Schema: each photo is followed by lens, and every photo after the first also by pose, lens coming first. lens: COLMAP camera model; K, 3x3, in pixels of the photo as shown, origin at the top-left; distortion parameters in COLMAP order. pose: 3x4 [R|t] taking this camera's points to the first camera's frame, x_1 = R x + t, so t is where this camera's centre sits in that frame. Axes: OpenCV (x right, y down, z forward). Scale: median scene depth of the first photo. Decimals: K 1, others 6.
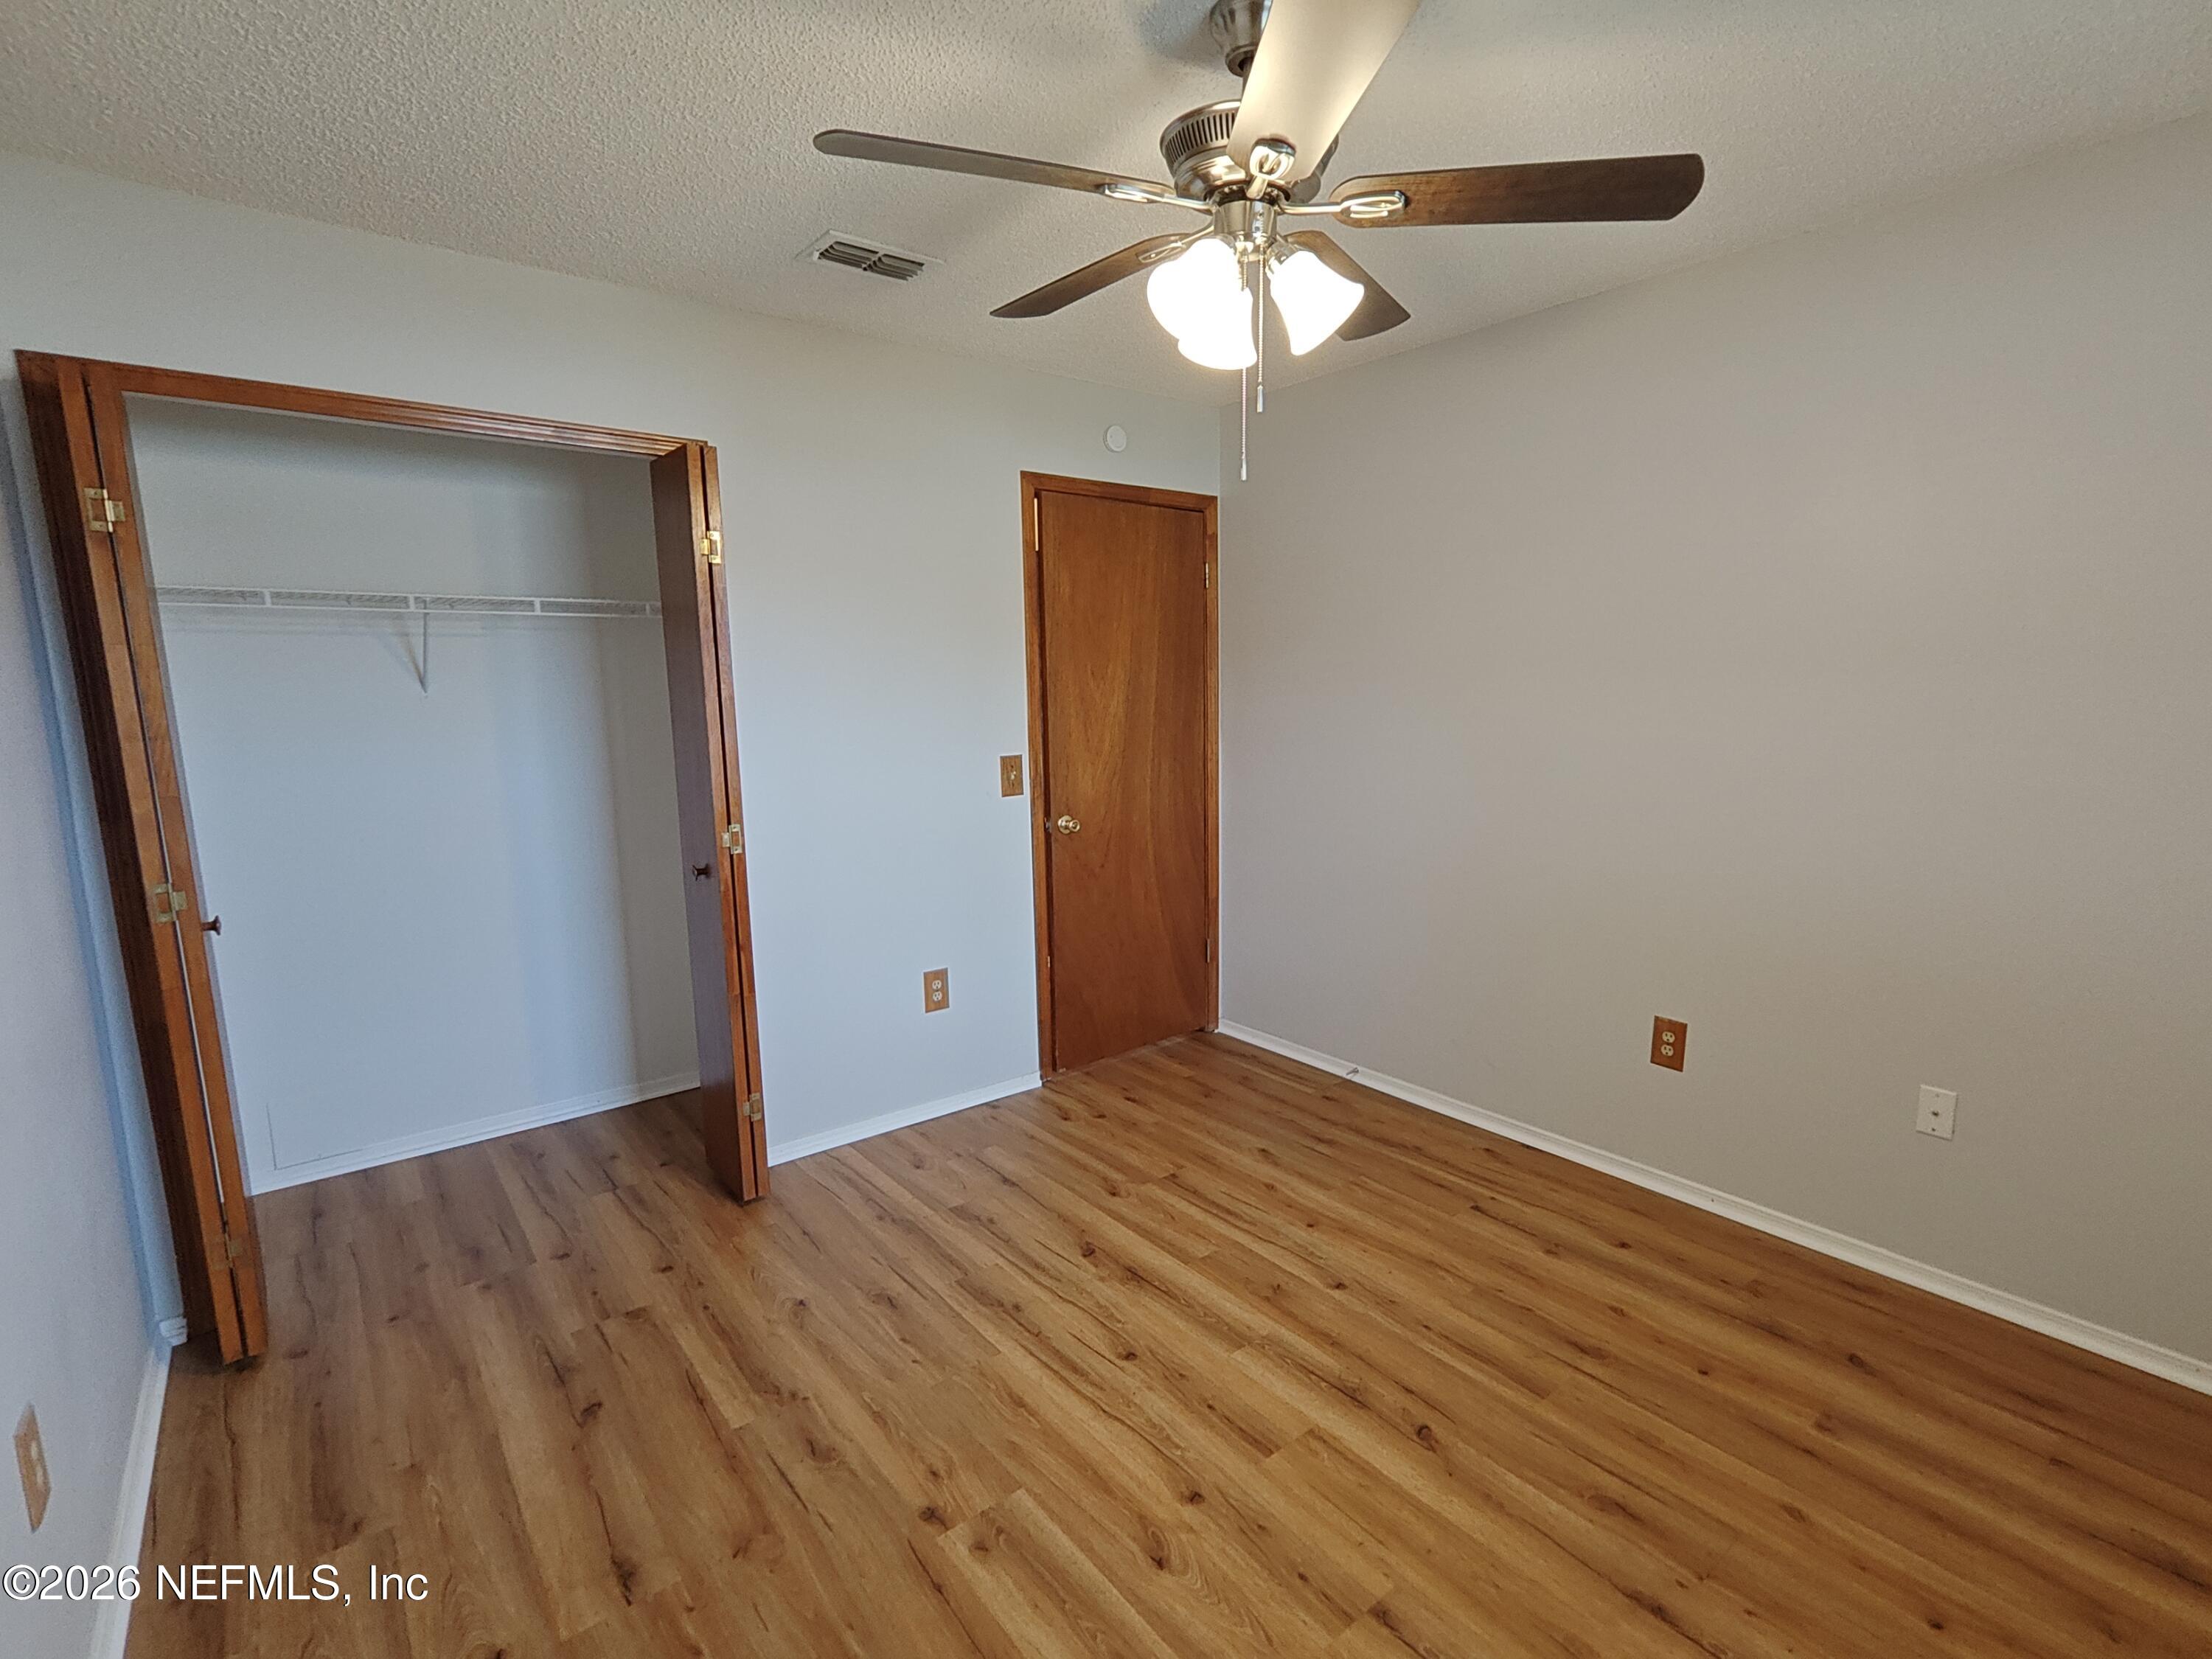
lens RADIAL K [[1033.0, 0, 1106.0], [0, 1033.0, 829.5], [0, 0, 1]] dist [0.000864, 0.000152]
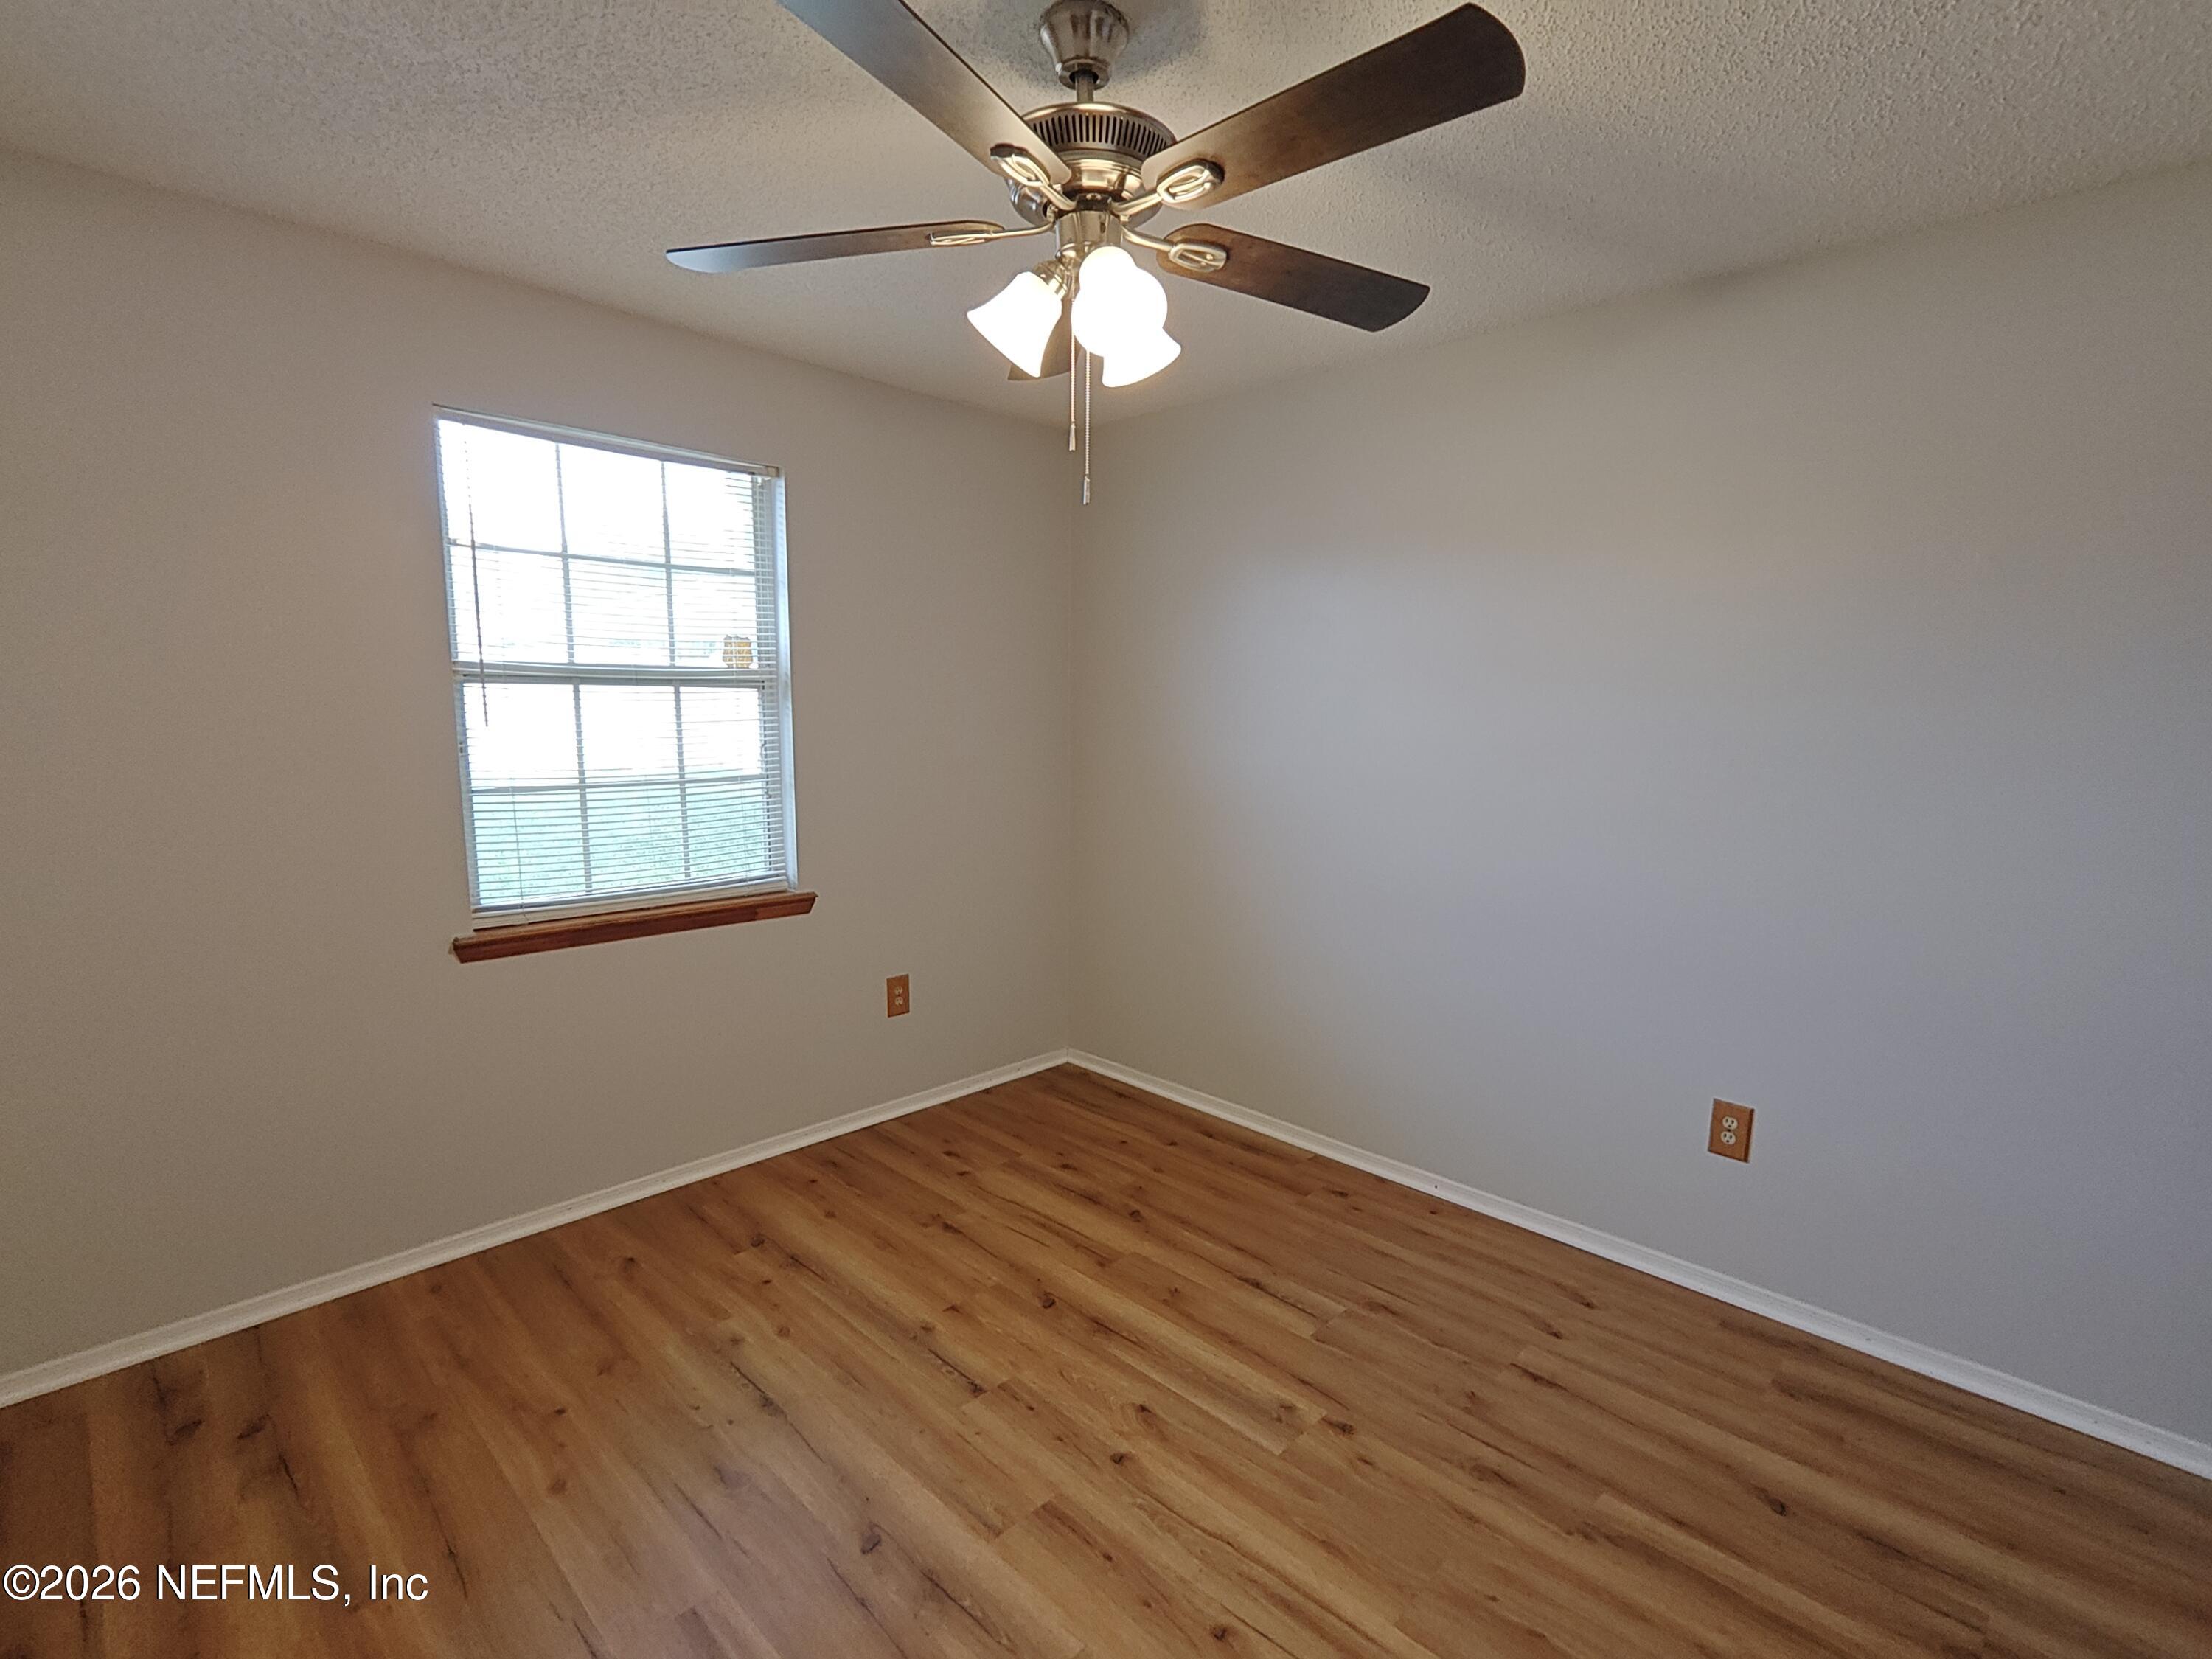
lens RADIAL K [[1033.0, 0, 1106.0], [0, 1033.0, 829.5], [0, 0, 1]] dist [0.000864, 0.000152]
pose [[-0.991647, 0.009107, -0.128660, 0.226929], [-0.026345, 0.962175, 0.271157, -0.274972], [0.126263, 0.272281, -0.953898, 1.803829]]
